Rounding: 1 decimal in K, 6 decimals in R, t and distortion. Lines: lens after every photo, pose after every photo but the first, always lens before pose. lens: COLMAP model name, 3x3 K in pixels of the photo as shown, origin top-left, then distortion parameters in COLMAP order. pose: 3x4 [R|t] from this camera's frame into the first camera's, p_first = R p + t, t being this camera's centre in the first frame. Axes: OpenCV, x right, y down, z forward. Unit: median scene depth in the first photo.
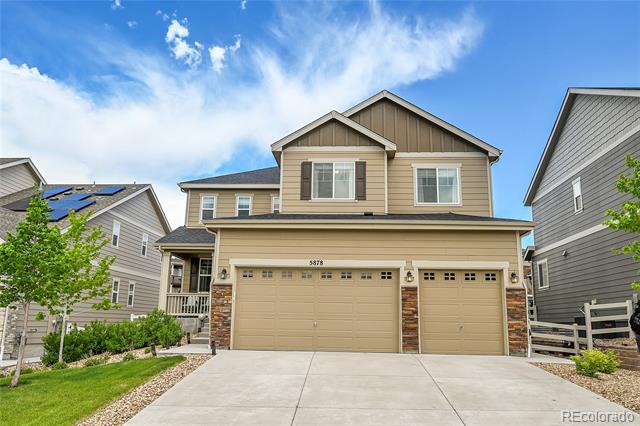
lens RADIAL K [[560.0, 0, 320.0], [0, 560.0, 213.0], [0, 0, 1]] dist [0.154313, -0.673774]
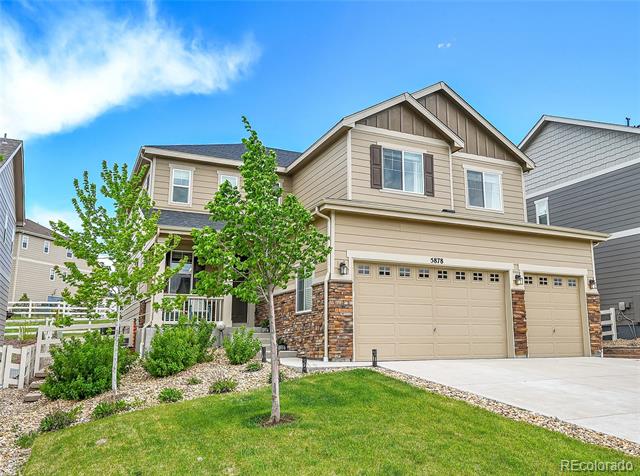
lens RADIAL K [[478.2, 0, 319.8], [0, 478.2, 264.4], [0, 0, 1]] dist [0.106461, -0.000295]
pose [[0.867177, 0.047469, 0.495733, -0.476106], [-0.090236, 0.993946, 0.062673, 0.056246], [-0.489757, -0.099082, 0.866211, 0.382540]]
